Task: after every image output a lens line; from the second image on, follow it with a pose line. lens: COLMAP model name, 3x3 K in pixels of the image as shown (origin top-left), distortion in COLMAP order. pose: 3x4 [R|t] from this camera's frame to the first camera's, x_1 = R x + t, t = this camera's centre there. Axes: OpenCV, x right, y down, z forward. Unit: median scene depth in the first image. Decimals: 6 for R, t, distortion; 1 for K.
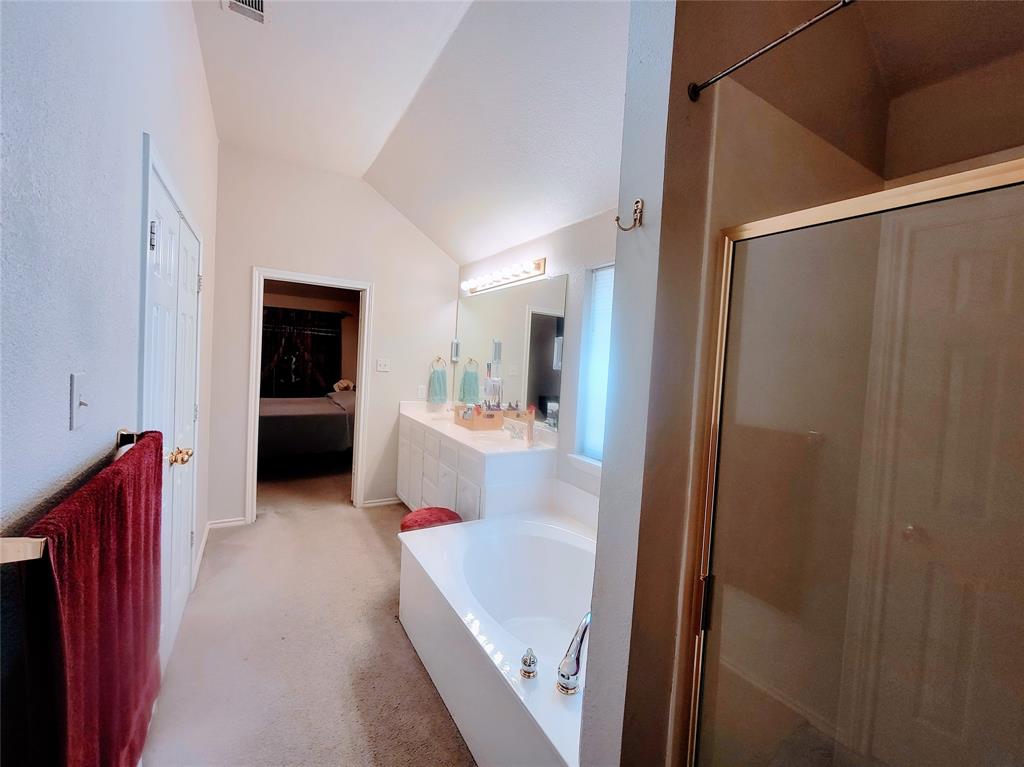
lens RADIAL K [[450.7, 0, 504.9], [0, 450.7, 381.5], [0, 0, 1]] dist [-0.001548, -0.001252]
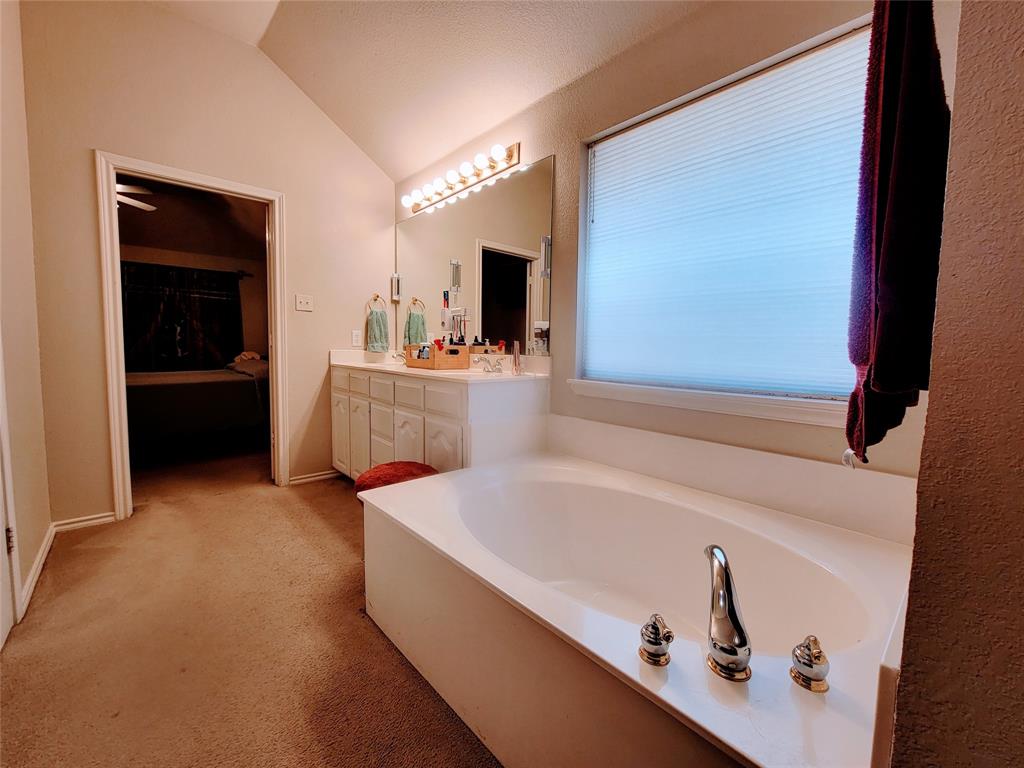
lens RADIAL K [[450.7, 0, 518.3], [0, 450.7, 381.2], [0, 0, 1]] dist [-0.001548, -0.001252]
pose [[0.978326, -0.056418, 0.199236, -0.079508], [0.049206, 0.997948, 0.040971, 0.096259], [-0.201139, -0.030279, 0.979095, 0.176319]]
